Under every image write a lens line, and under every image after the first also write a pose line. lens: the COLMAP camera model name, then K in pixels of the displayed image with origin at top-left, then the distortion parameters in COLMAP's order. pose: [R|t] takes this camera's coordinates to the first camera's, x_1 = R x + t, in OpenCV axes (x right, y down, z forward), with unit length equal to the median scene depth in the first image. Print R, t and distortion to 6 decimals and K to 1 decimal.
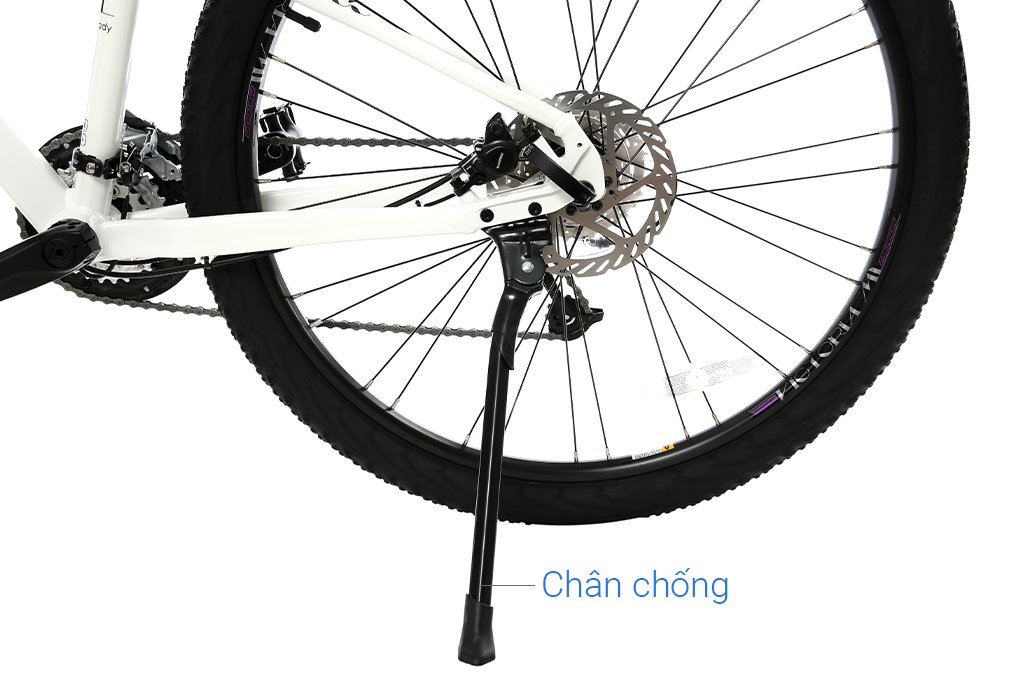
lens RADIAL K [[1112.1, 0, 510.0], [0, 1112.1, 340.0], [0, 0, 1]] dist [-0.094209, 0.000687]
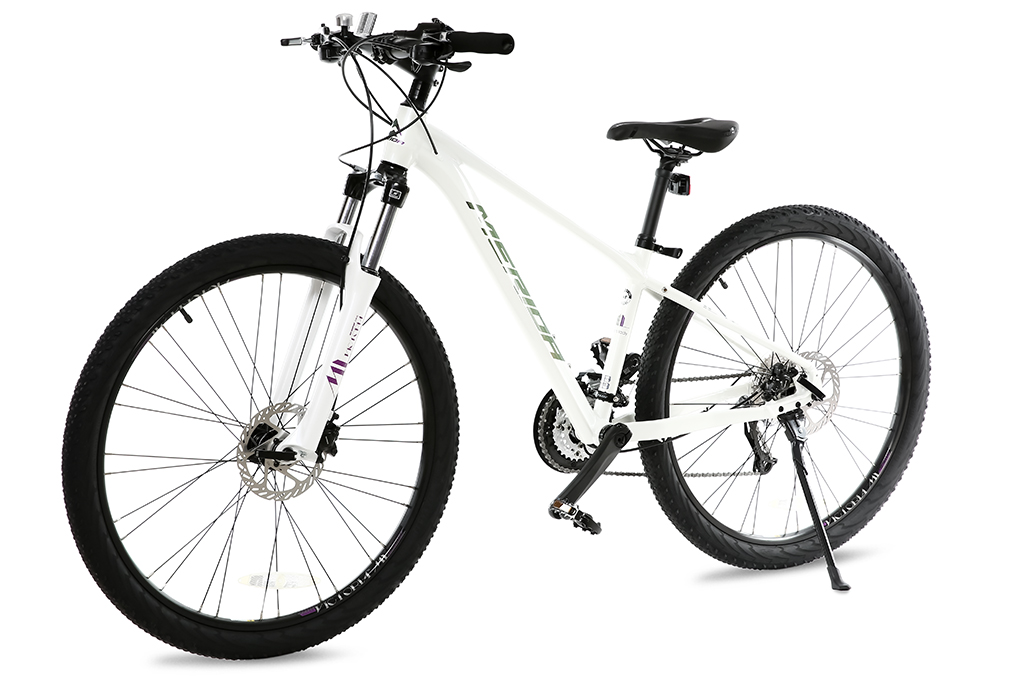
lens RADIAL K [[2123.5, 0, 510.0], [0, 2123.5, 340.0], [0, 0, 1]] dist [0.137840, -0.028099]
pose [[0.852997, -0.052606, 0.519258, -2.481363], [0.151883, 0.976868, -0.150536, 0.288189], [-0.499327, 0.207274, 0.841255, -2.166169]]
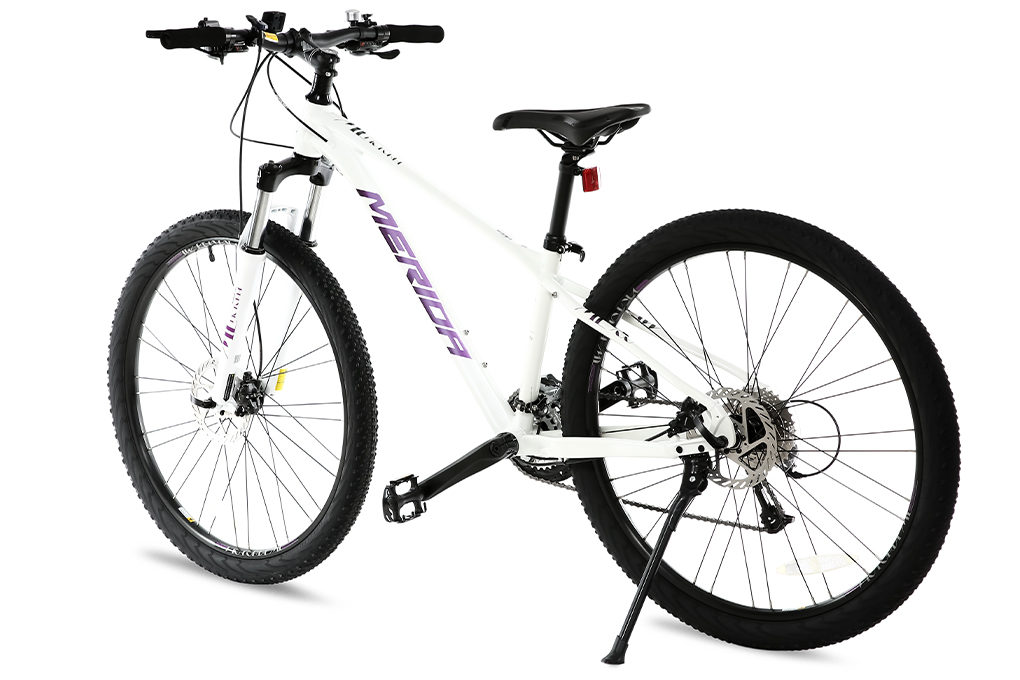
lens RADIAL K [[2123.5, 0, 510.0], [0, 2123.5, 340.0], [0, 0, 1]] dist [0.137840, -0.028099]
pose [[0.798597, 0.057693, -0.599095, 1.750268], [-0.149732, 0.983144, -0.104917, 0.116694], [0.582944, 0.173490, 0.793774, -1.903700]]
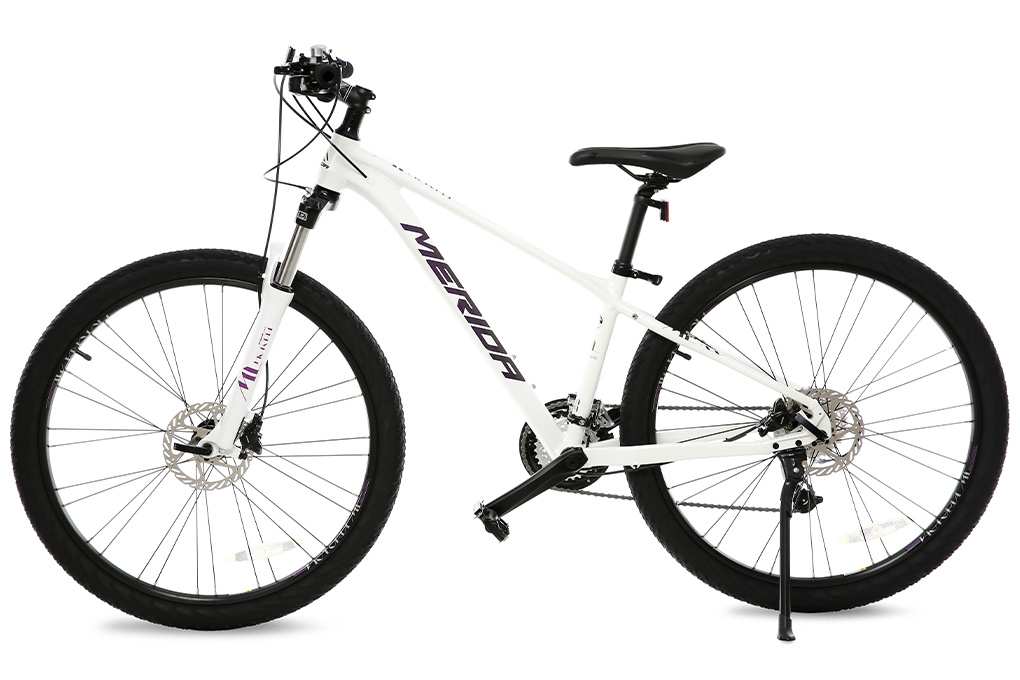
lens RADIAL K [[2123.5, 0, 510.0], [0, 2123.5, 340.0], [0, 0, 1]] dist [0.137840, -0.028099]
pose [[0.999994, -0.002518, 0.002219, -0.499083], [0.002864, 0.984923, -0.172972, 0.363827], [-0.001750, 0.172978, 0.984924, -2.833875]]
